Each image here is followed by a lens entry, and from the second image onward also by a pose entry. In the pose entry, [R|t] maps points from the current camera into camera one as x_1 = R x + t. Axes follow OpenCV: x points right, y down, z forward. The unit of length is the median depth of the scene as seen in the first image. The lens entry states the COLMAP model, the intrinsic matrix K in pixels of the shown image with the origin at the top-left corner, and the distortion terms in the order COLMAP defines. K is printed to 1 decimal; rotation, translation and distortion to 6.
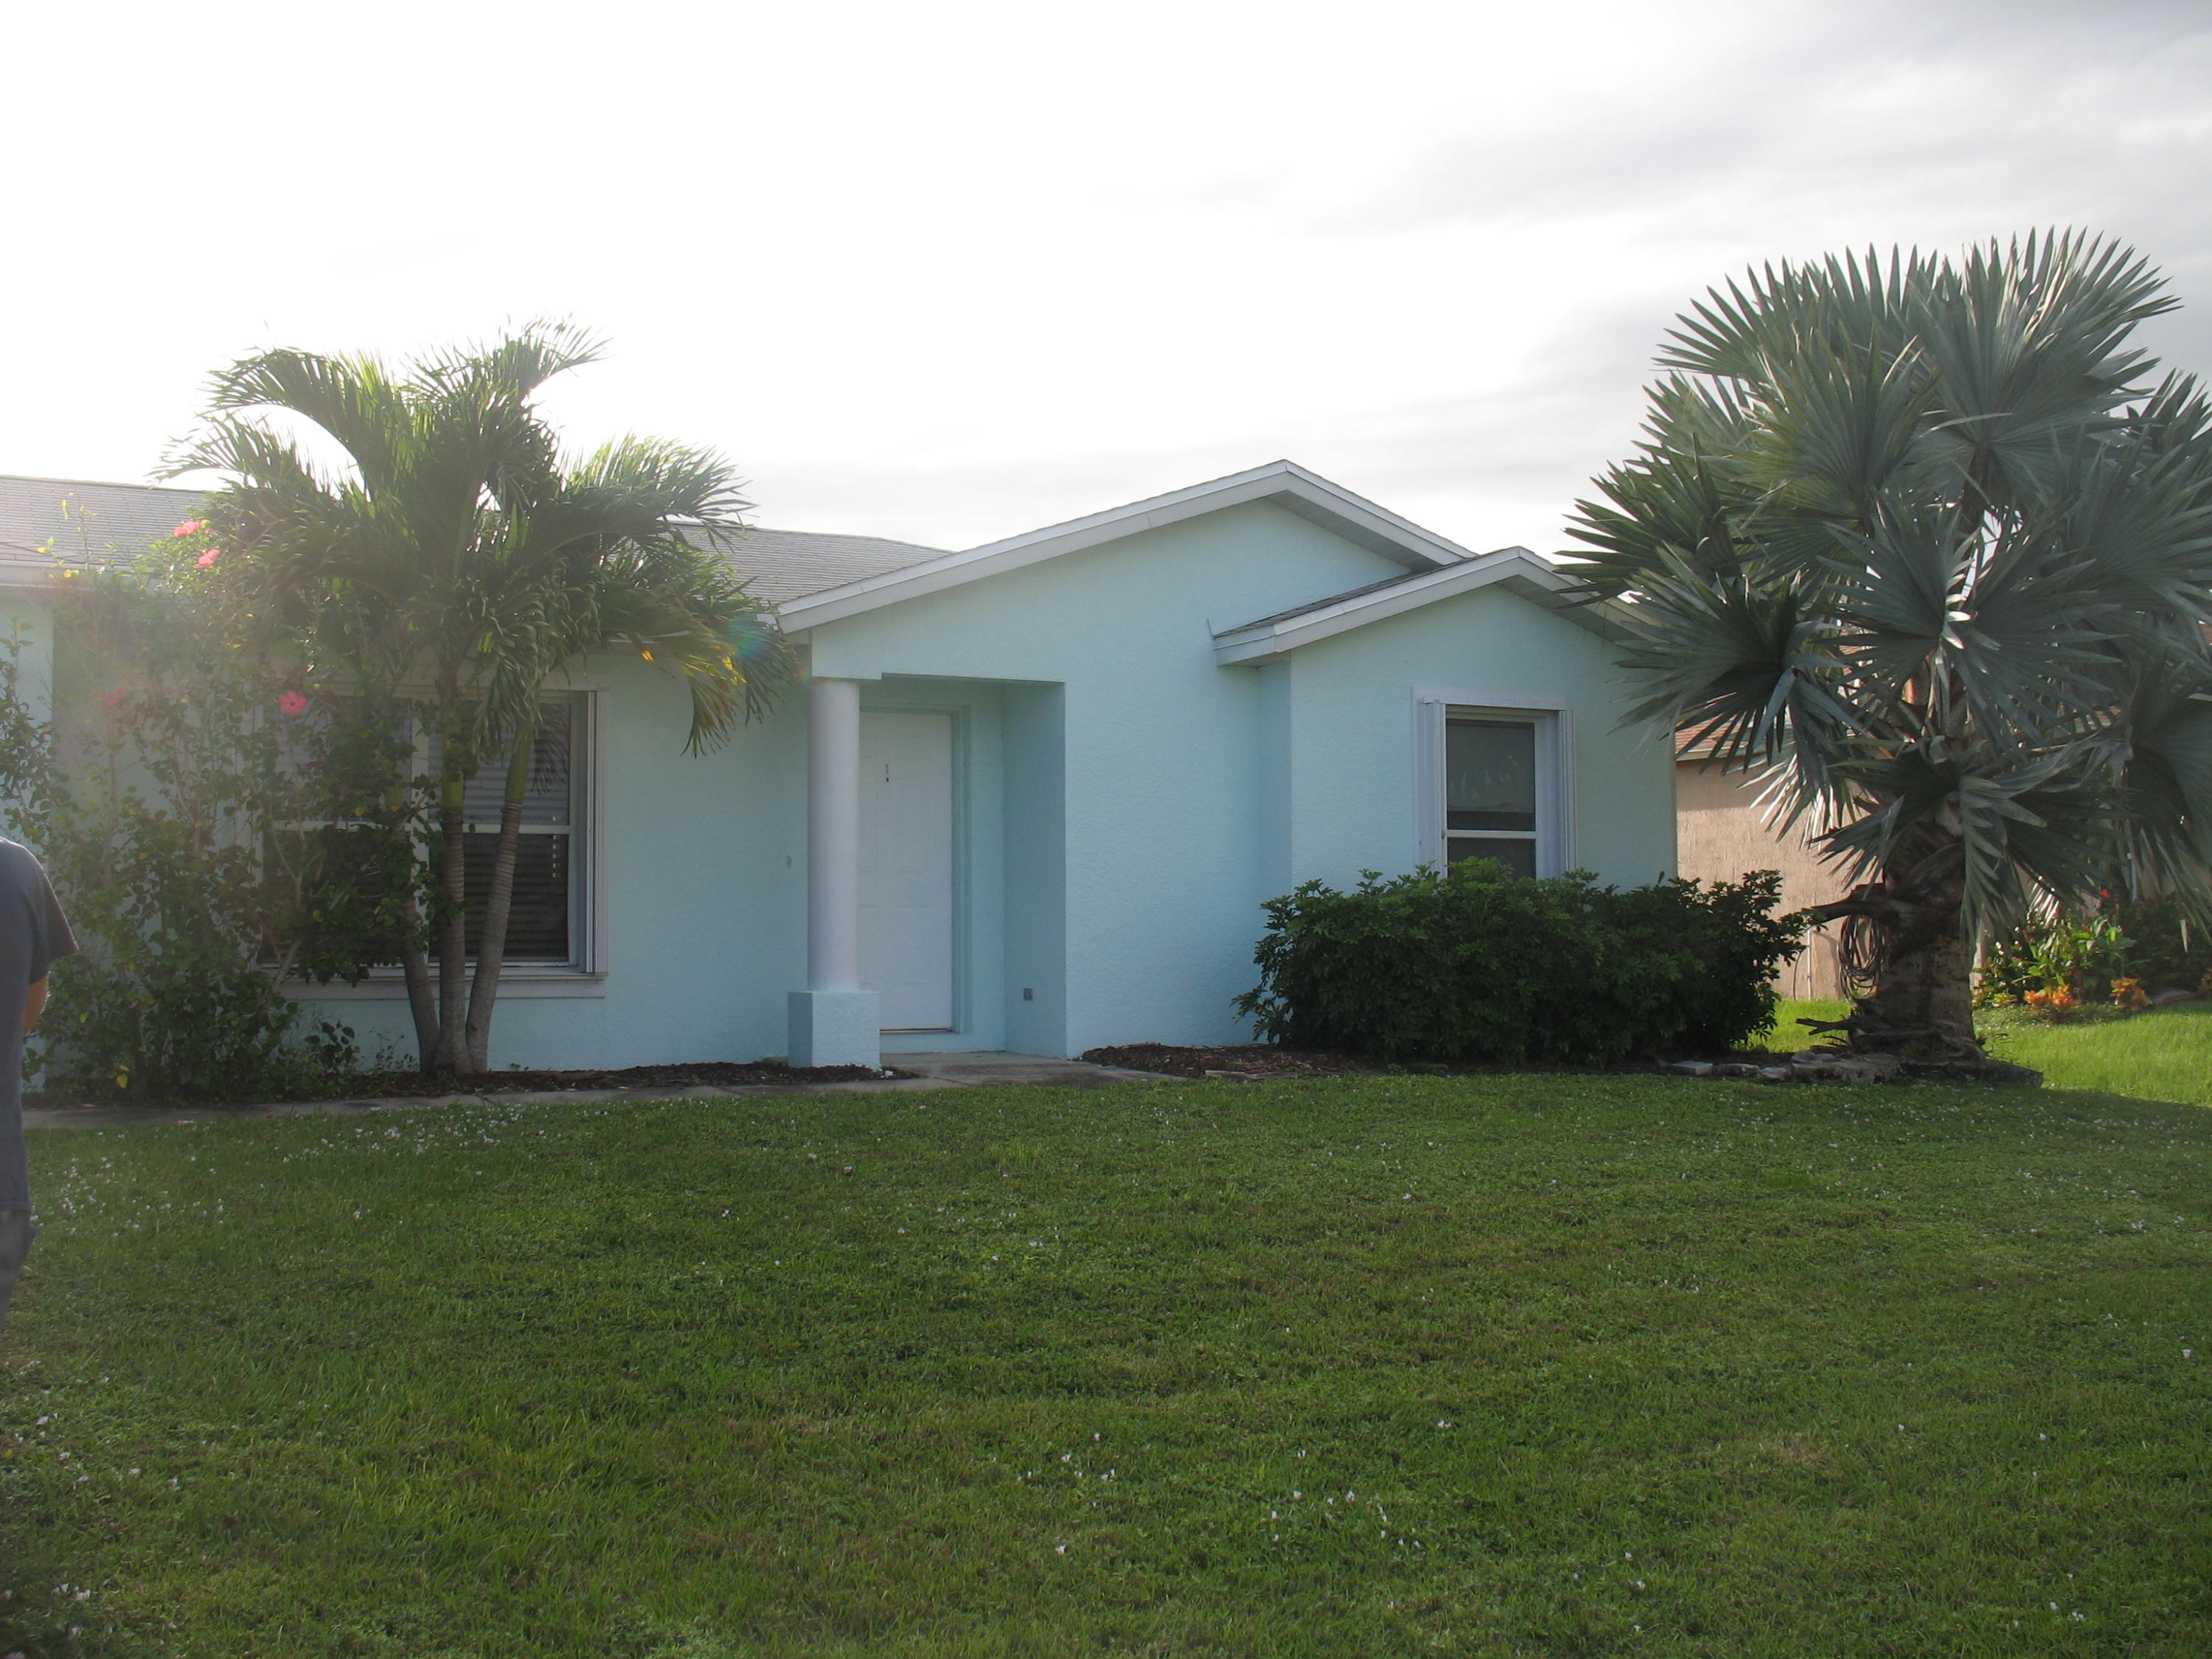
lens RADIAL K [[2282.4, 0, 1106.0], [0, 2282.4, 829.5], [0, 0, 1]] dist [-0.191389, 0.195809]
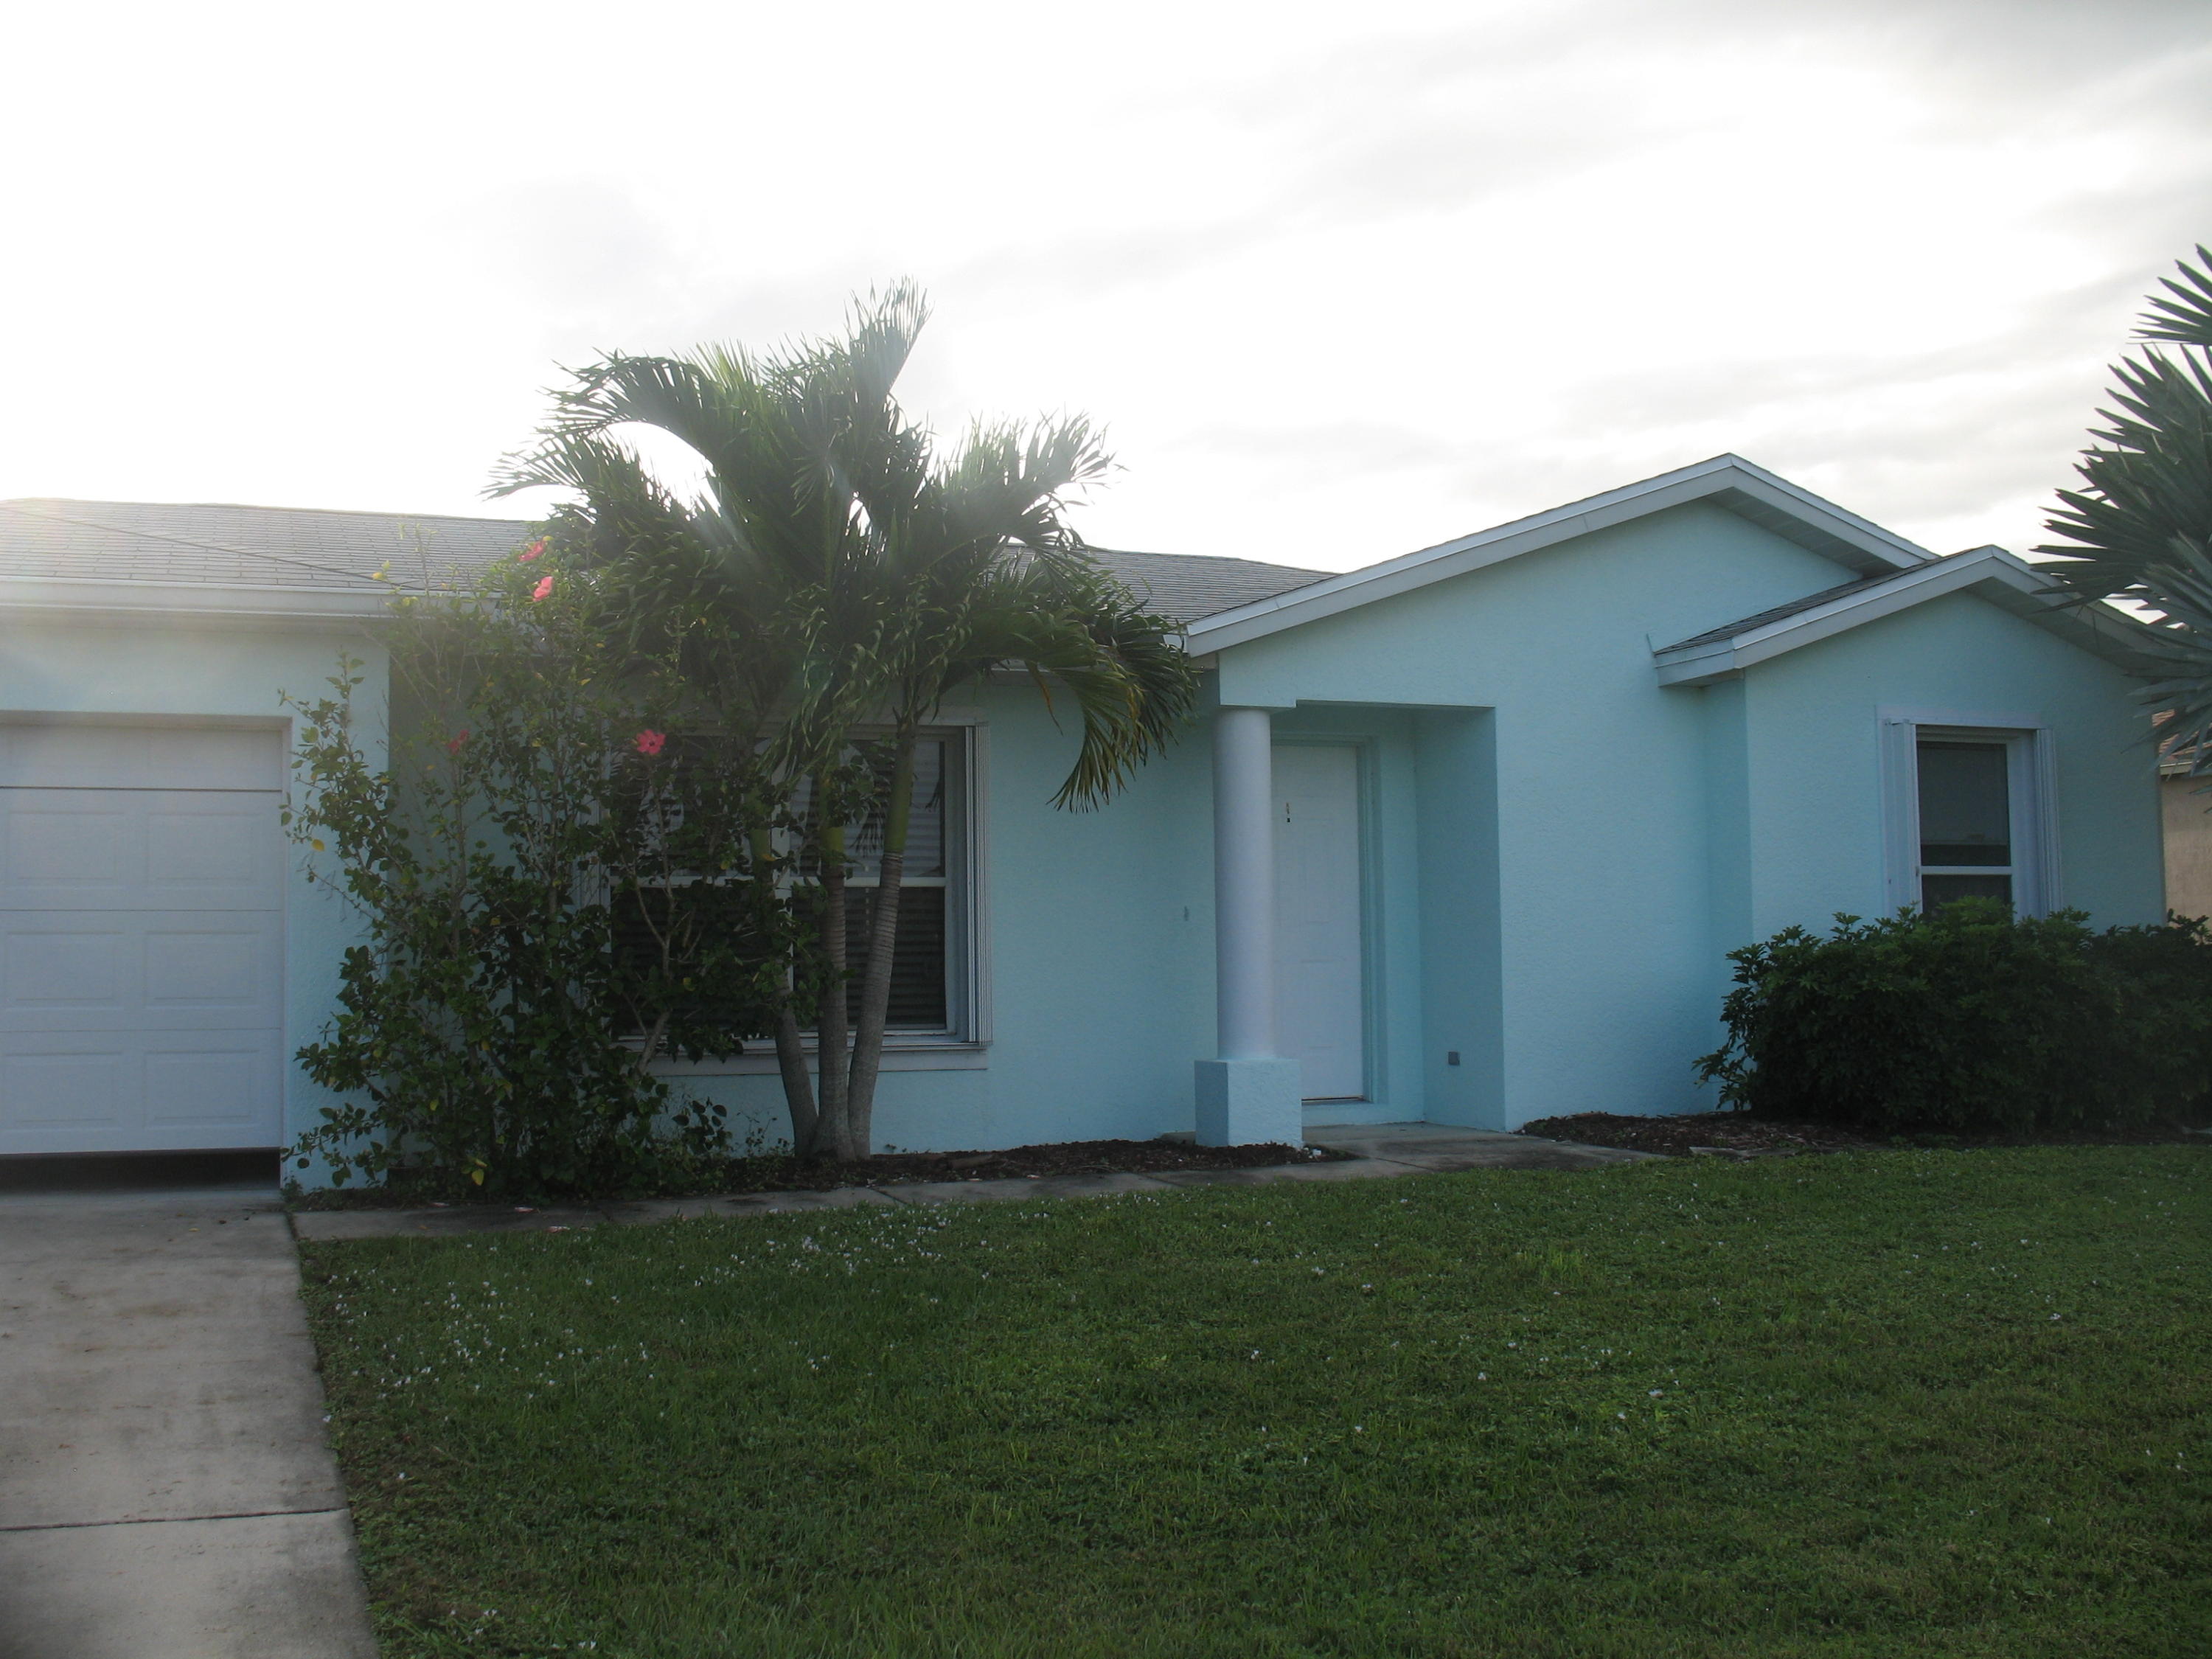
lens RADIAL K [[2282.4, 0, 1106.0], [0, 2282.4, 829.5], [0, 0, 1]] dist [-0.191389, 0.195809]
pose [[0.994625, -0.016284, -0.102250, -0.085315], [0.014528, 0.999734, -0.017897, -0.003540], [0.102514, 0.016315, 0.994598, 0.114081]]
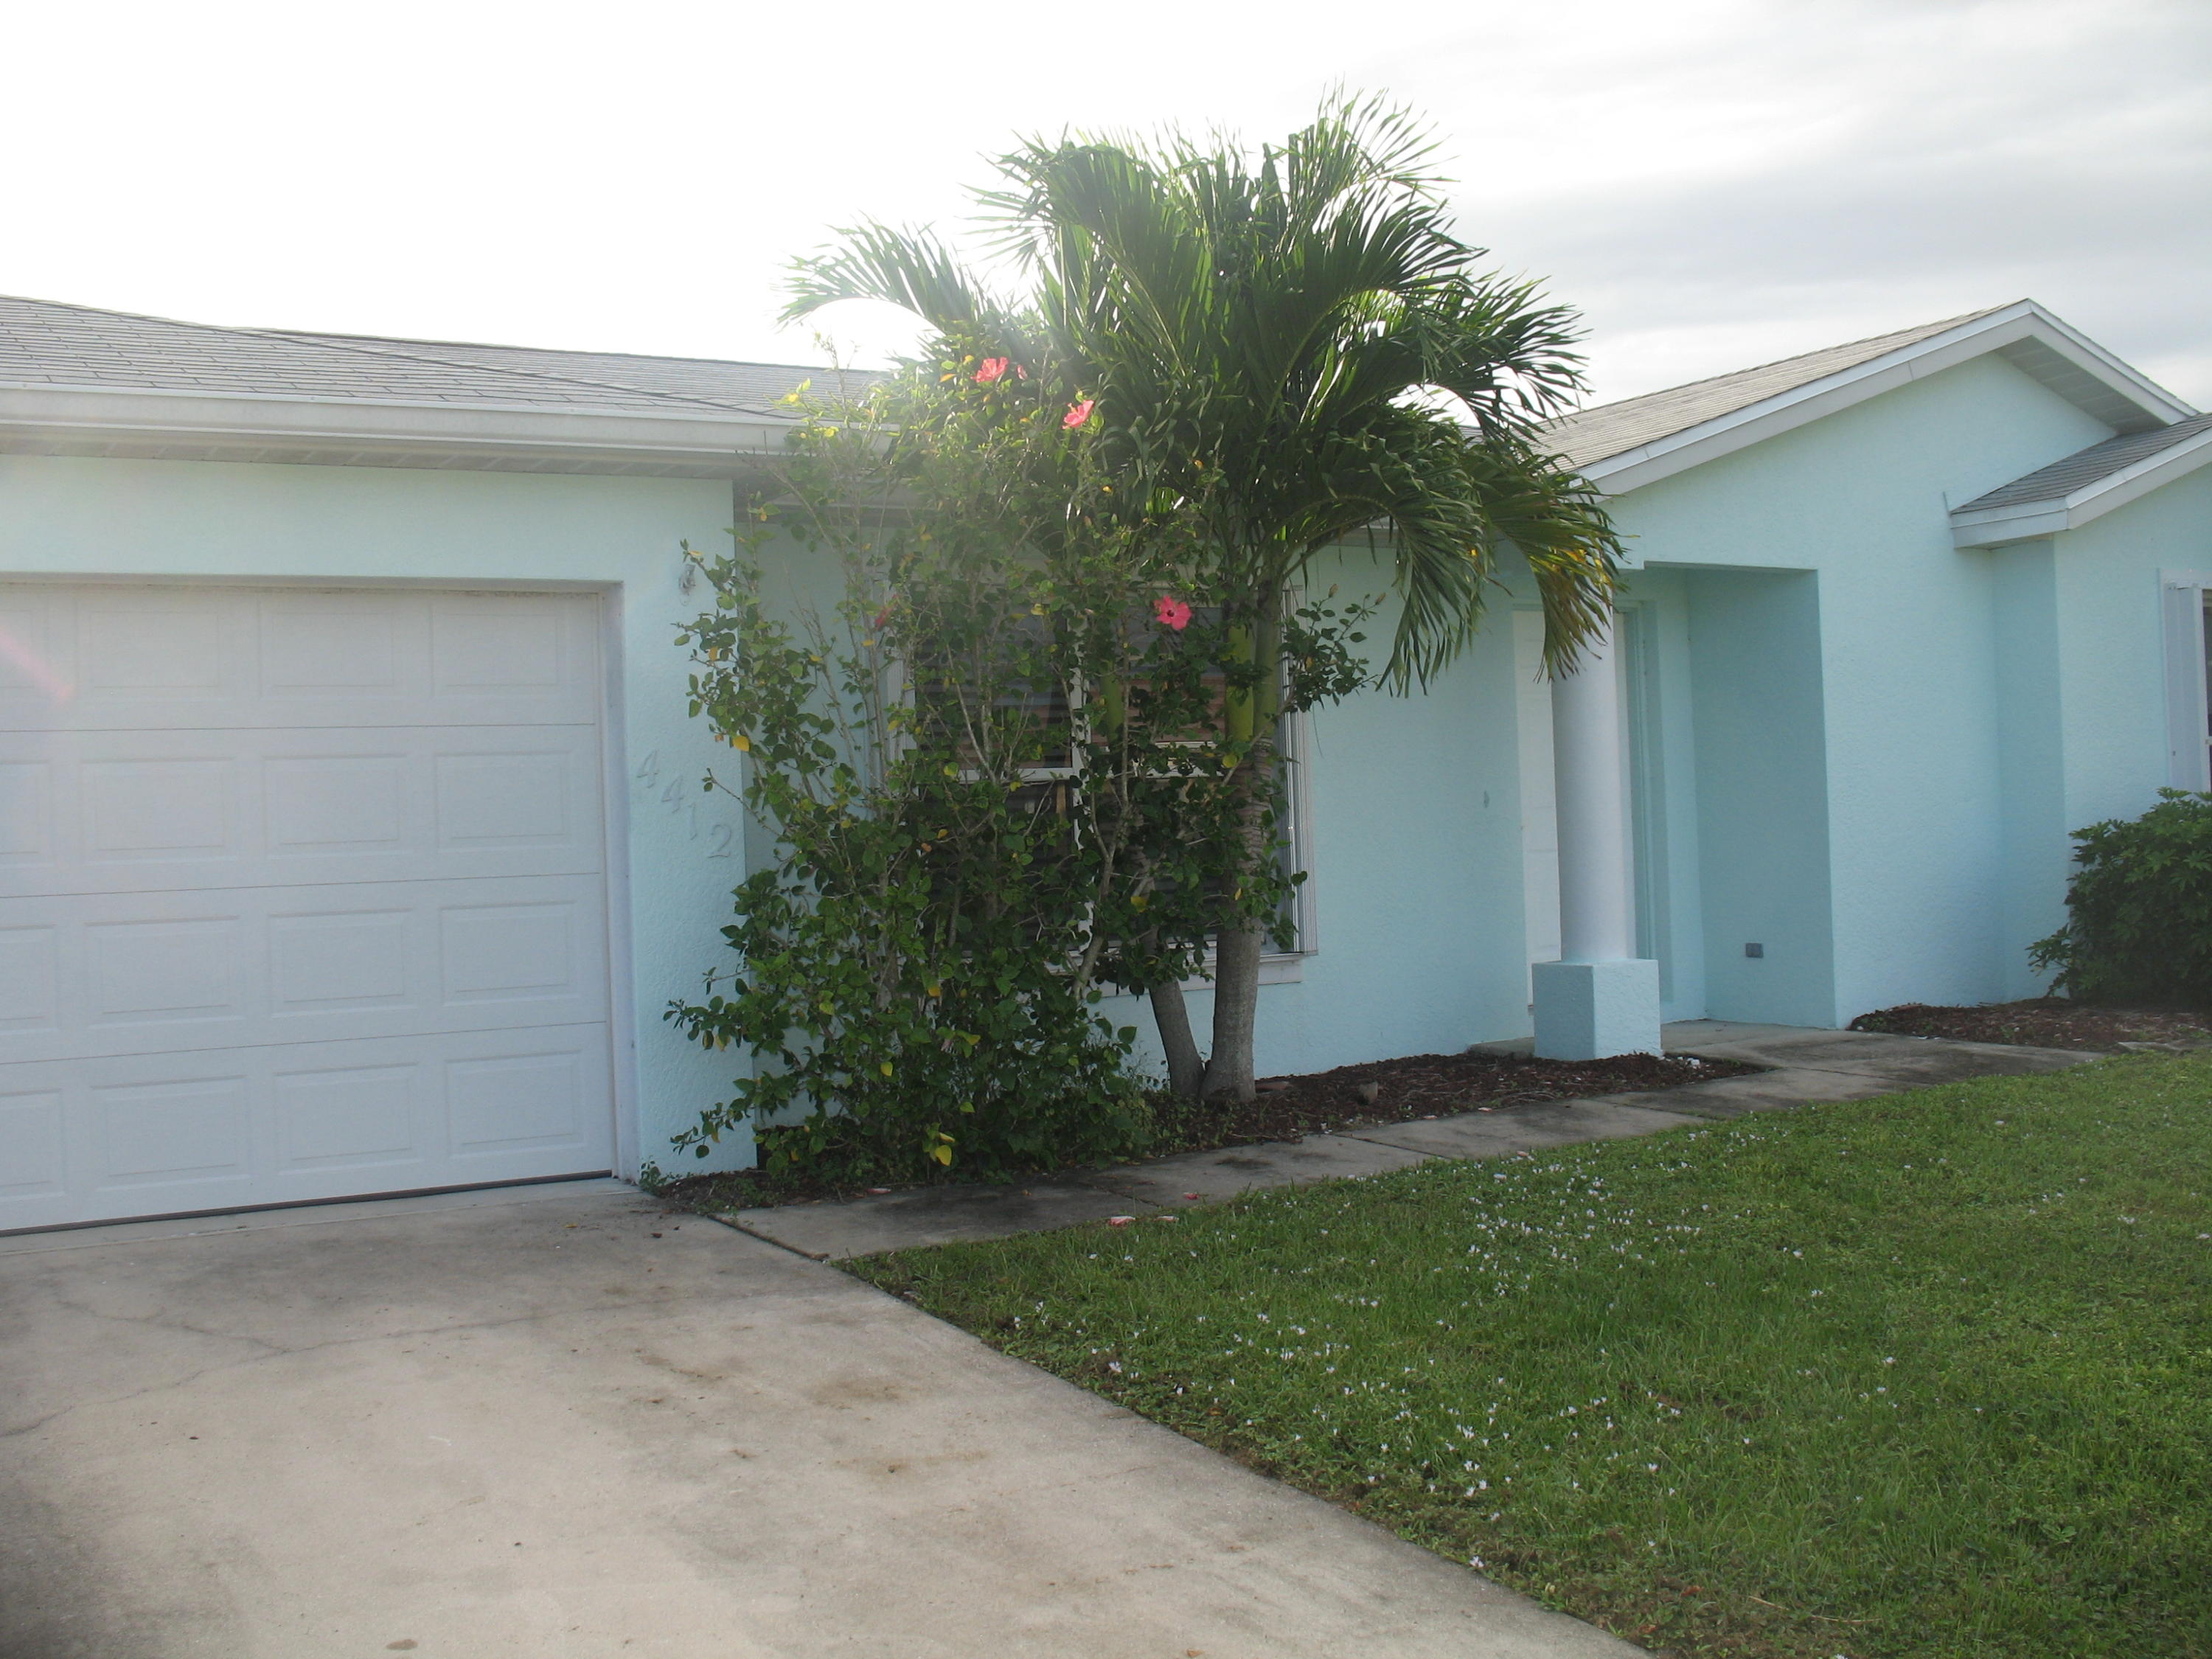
lens RADIAL K [[2282.4, 0, 1106.0], [0, 2282.4, 829.5], [0, 0, 1]] dist [-0.191389, 0.195809]
pose [[0.997210, -0.033777, 0.066574, -0.353703], [0.031005, 0.998627, 0.042230, -0.014401], [-0.067909, -0.040048, 0.996887, 0.228900]]
